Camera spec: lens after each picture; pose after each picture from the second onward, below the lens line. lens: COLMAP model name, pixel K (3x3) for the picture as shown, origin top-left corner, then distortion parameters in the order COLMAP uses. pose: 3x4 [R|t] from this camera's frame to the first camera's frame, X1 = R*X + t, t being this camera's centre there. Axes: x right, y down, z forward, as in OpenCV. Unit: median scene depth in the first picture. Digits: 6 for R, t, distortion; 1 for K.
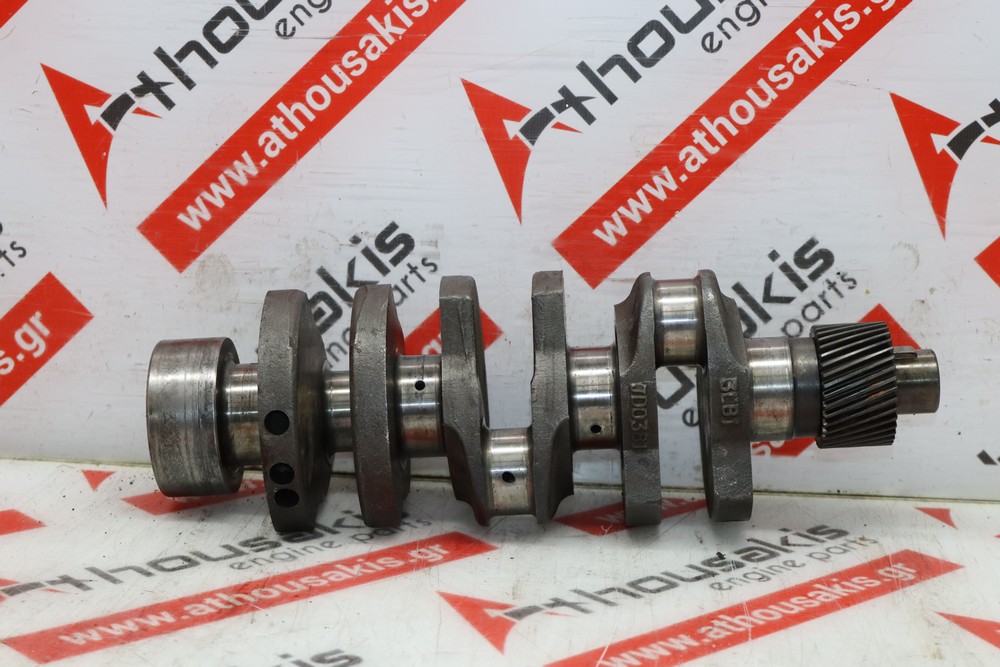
lens RADIAL K [[2054.6, 0, 500.0], [0, 2054.6, 333.5], [0, 0, 1]] dist [0.020772, 0.299153]
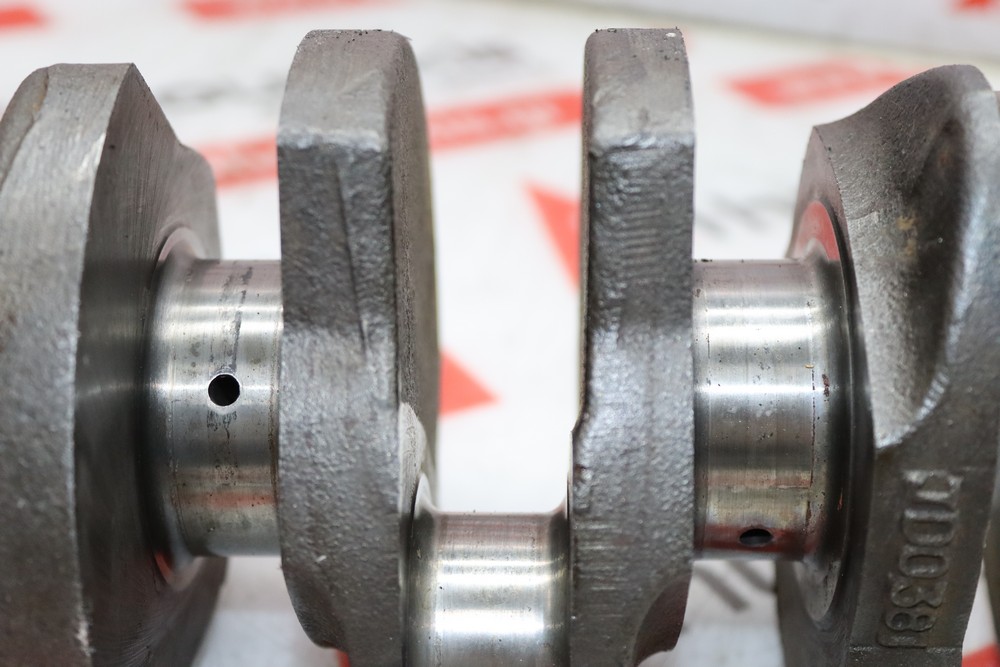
lens RADIAL K [[1718.1, 0, 500.0], [0, 1718.1, 333.5], [0, 0, 1]] dist [-0.004847, -0.017483]
pose [[0.999266, 0.036985, 0.010026, 0.001234], [-0.038309, 0.957667, 0.285317, -0.067183], [0.000951, -0.285492, 0.958381, 0.811795]]
